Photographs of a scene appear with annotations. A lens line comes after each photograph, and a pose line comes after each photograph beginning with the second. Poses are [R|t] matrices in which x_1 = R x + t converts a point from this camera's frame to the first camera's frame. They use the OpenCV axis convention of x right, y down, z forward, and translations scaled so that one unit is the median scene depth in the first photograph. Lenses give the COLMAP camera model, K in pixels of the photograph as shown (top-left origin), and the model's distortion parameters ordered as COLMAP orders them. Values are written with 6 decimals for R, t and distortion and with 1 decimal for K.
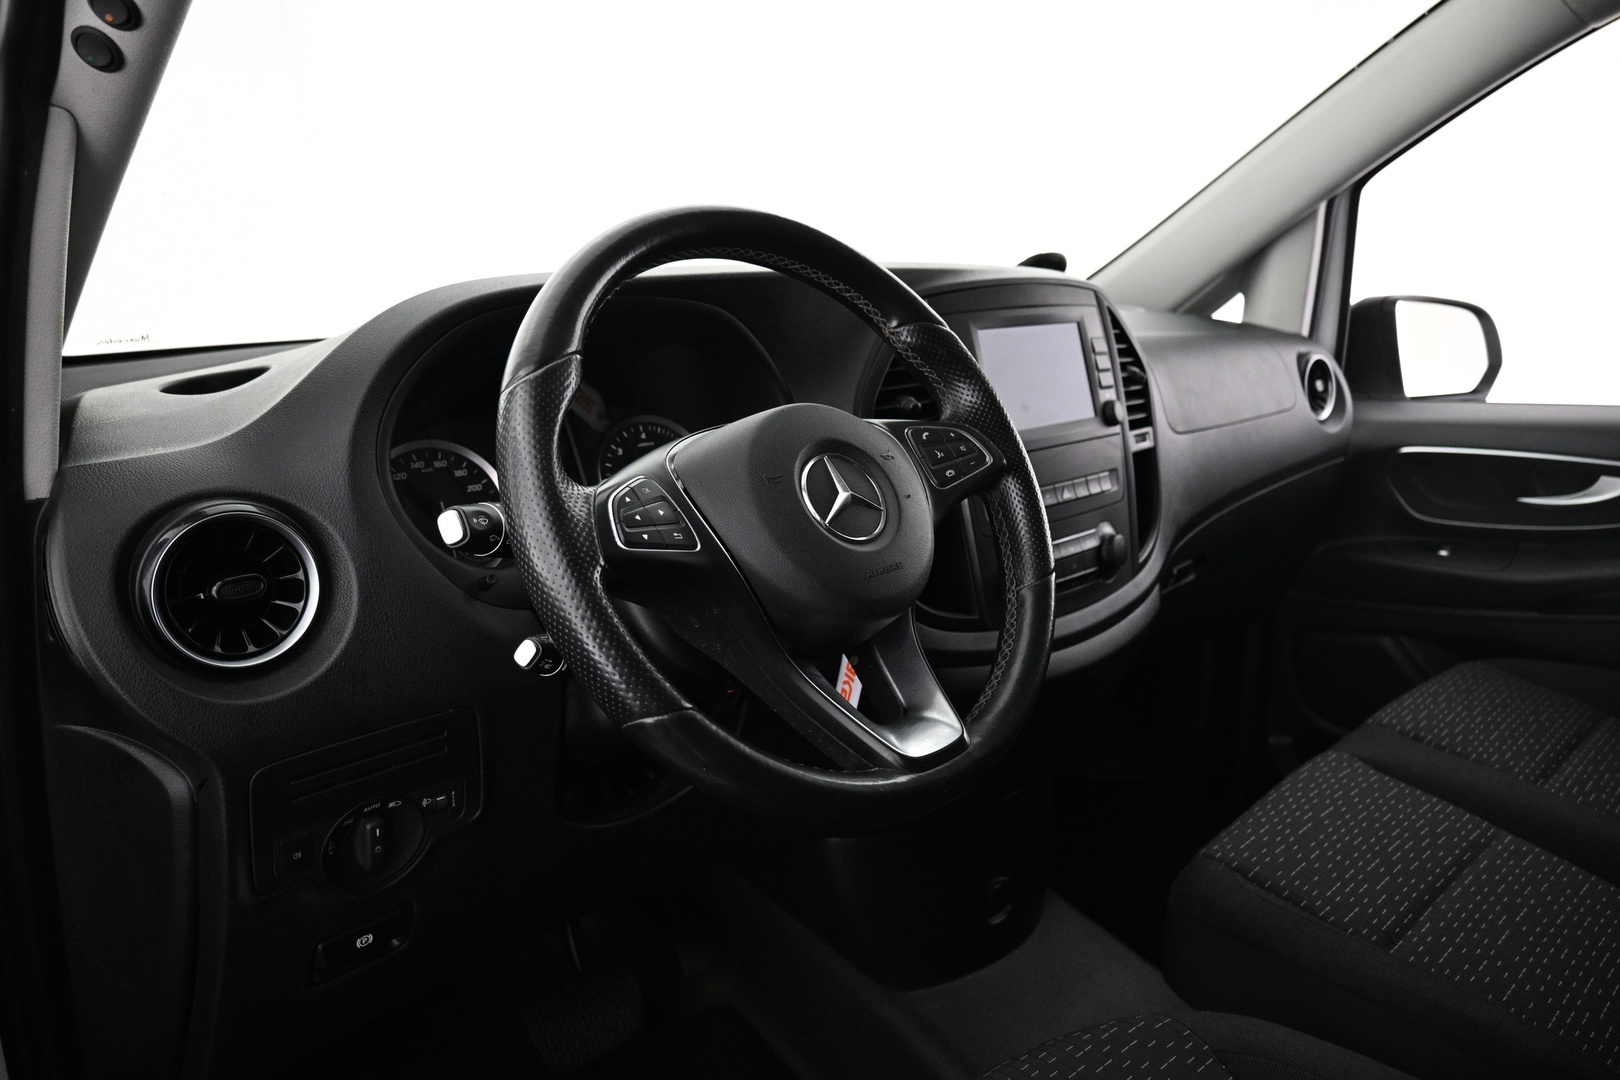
lens RADIAL K [[1129.9, 0, 810.0], [0, 1129.9, 540.0], [0, 0, 1]] dist [0.002663, 0.001983]
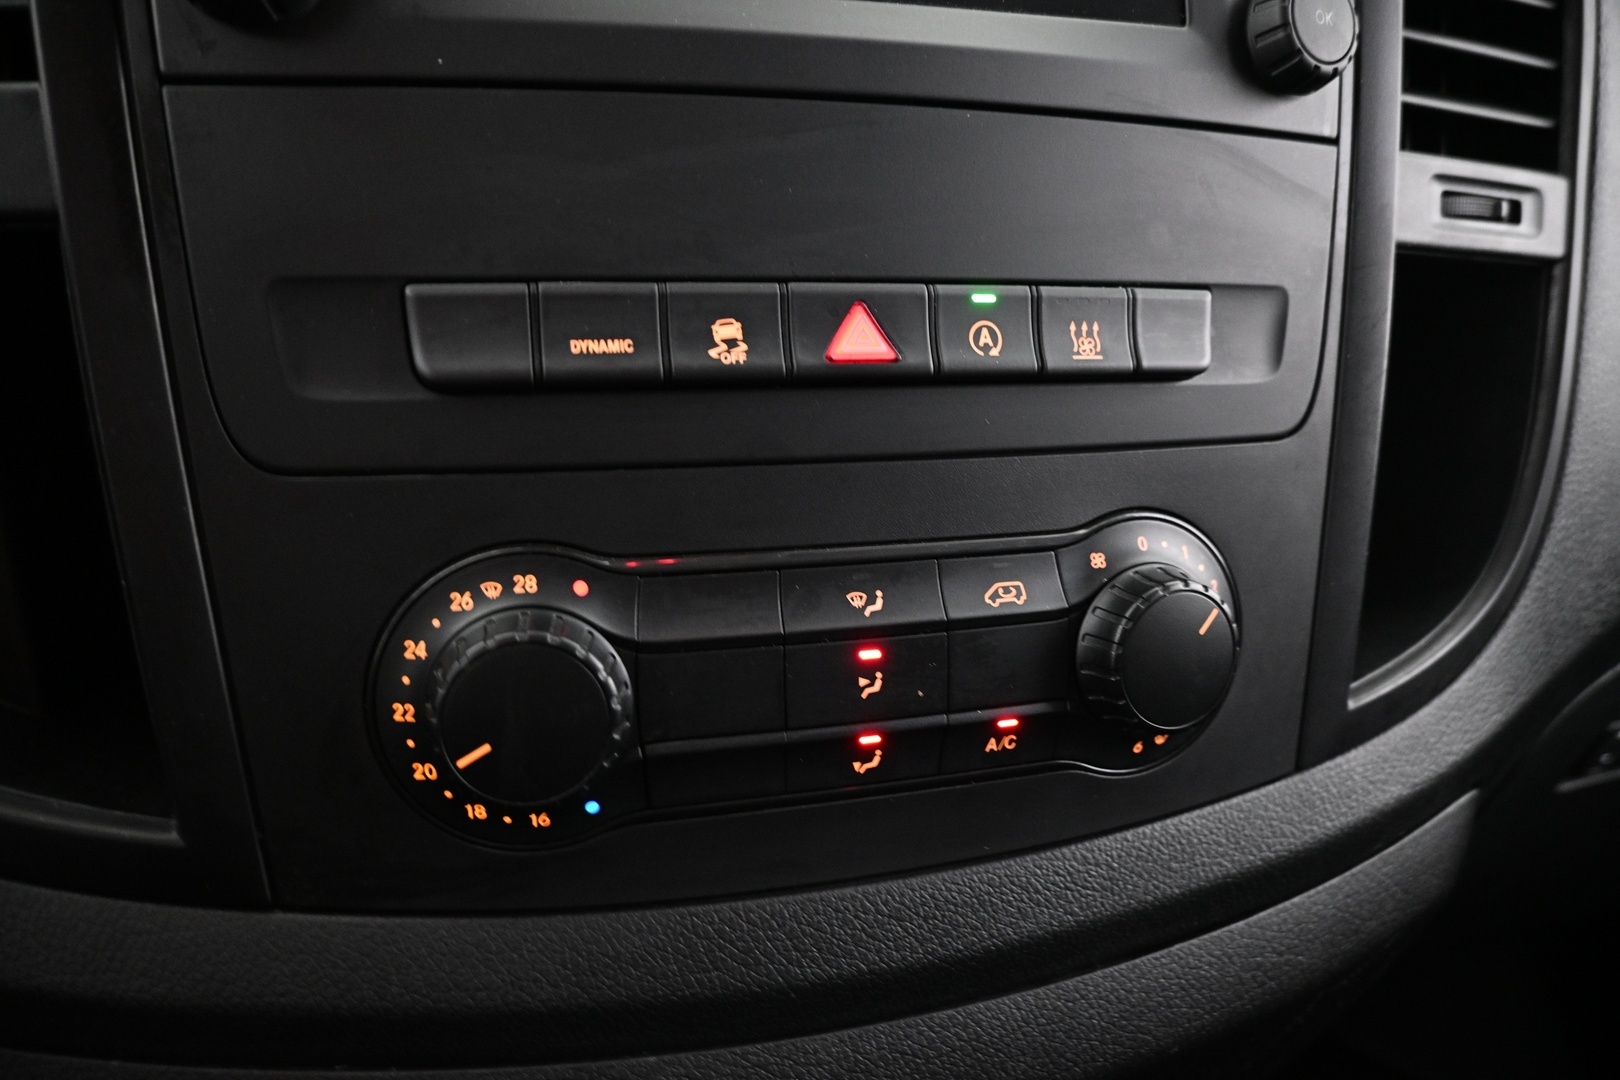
lens RADIAL K [[1129.9, 0, 810.0], [0, 1129.9, 540.0], [0, 0, 1]] dist [0.002663, 0.001983]
pose [[0.891470, 0.152007, -0.426821, 0.285912], [-0.139554, 0.988363, 0.060516, -0.013585], [0.431053, 0.005616, 0.902309, 0.736615]]
